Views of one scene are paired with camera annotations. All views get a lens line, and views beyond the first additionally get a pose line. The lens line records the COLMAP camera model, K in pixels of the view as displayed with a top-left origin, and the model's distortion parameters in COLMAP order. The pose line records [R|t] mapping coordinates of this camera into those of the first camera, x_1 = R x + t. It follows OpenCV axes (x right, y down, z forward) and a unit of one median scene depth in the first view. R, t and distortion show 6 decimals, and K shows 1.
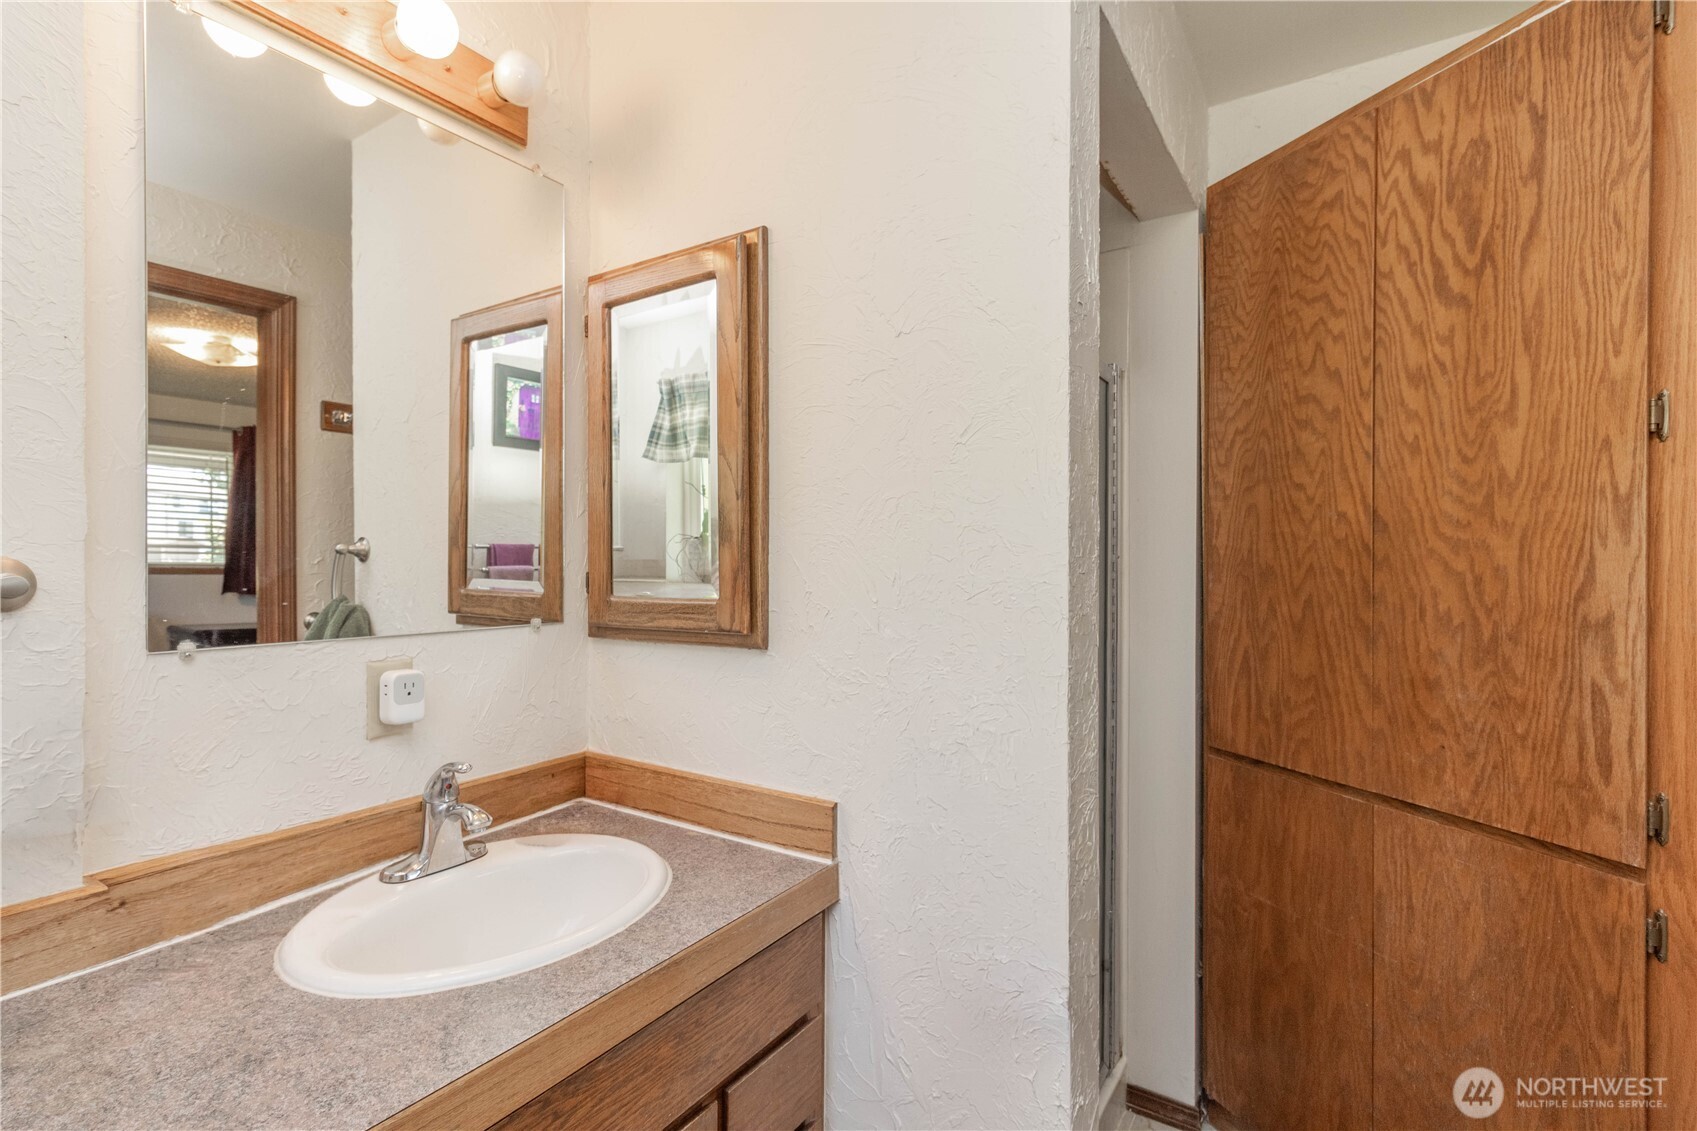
lens RADIAL K [[800.1, 0, 848.5], [0, 800.1, 565.5], [0, 0, 1]] dist [-0.001712, -0.000383]
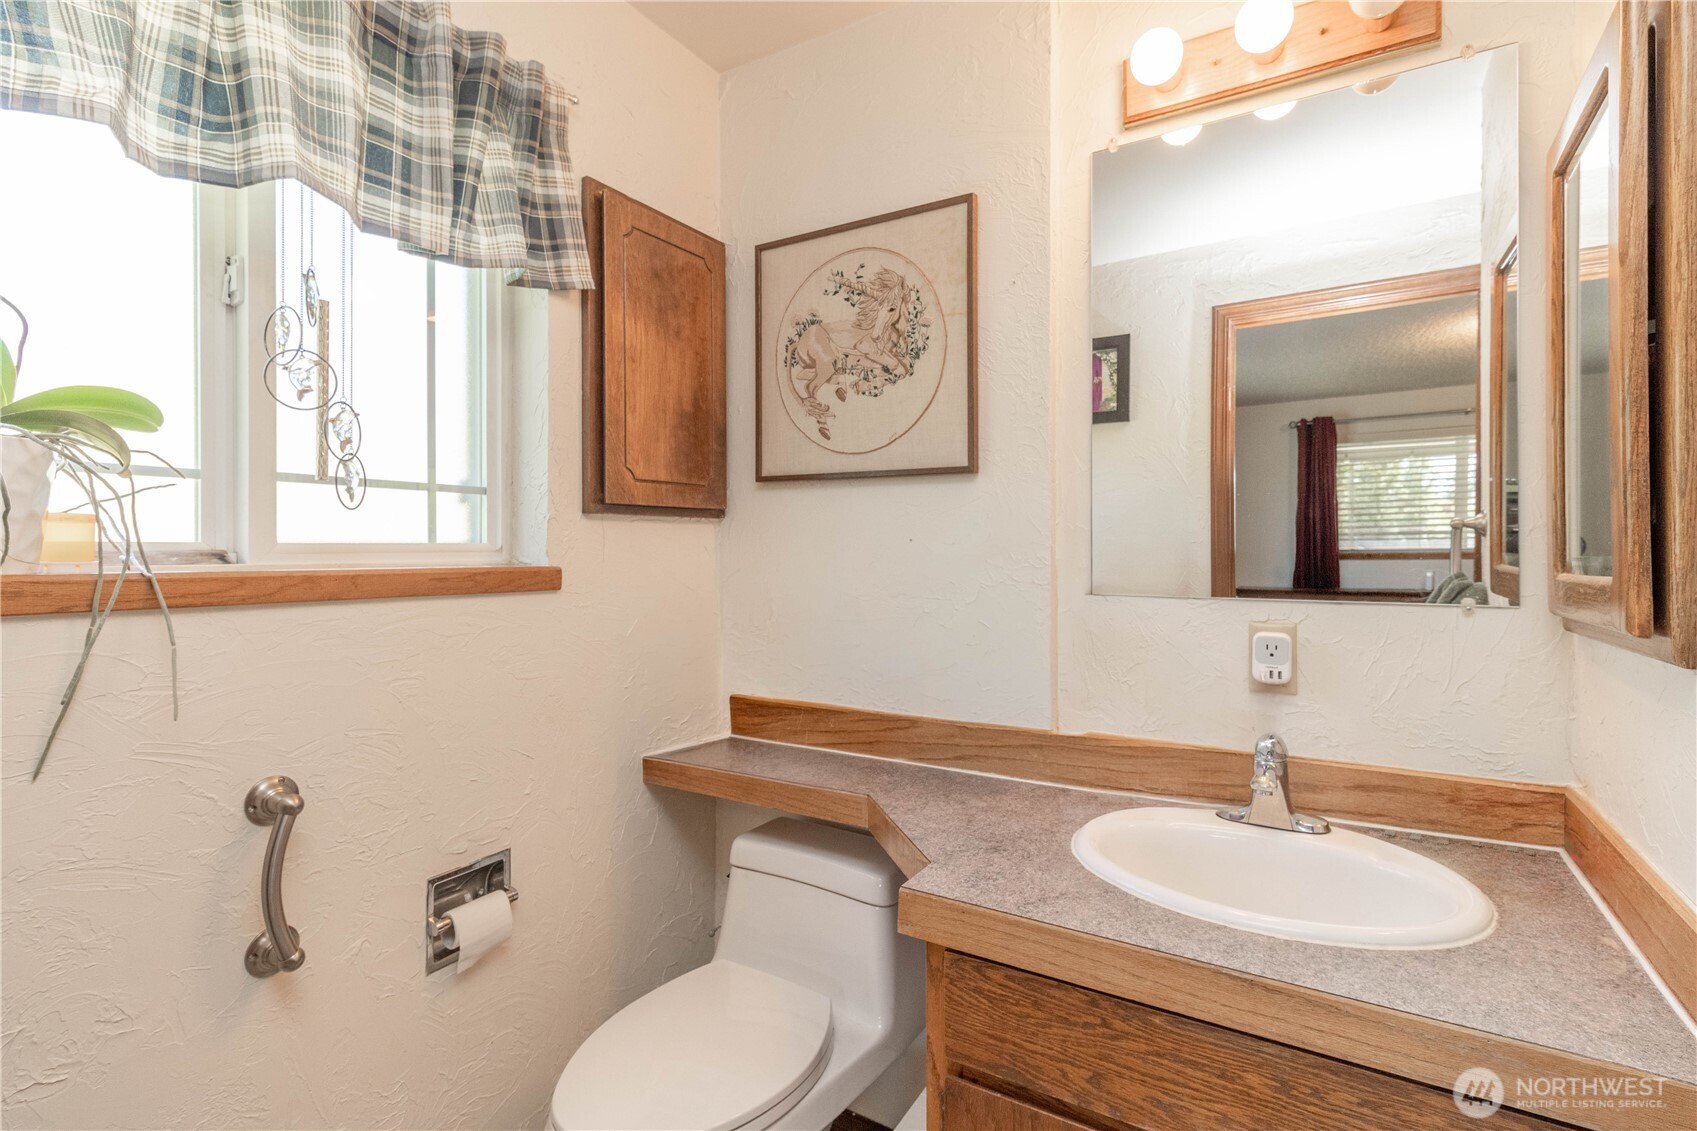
lens RADIAL K [[788.1, 0, 847.9], [0, 788.1, 547.9], [0, 0, 1]] dist [0.000385, 0.000014]
pose [[0.033059, -0.000669, -0.999453, 0.606166], [-0.009678, 0.999953, -0.000990, 0.032401], [0.999407, 0.009705, 0.033051, 0.516509]]
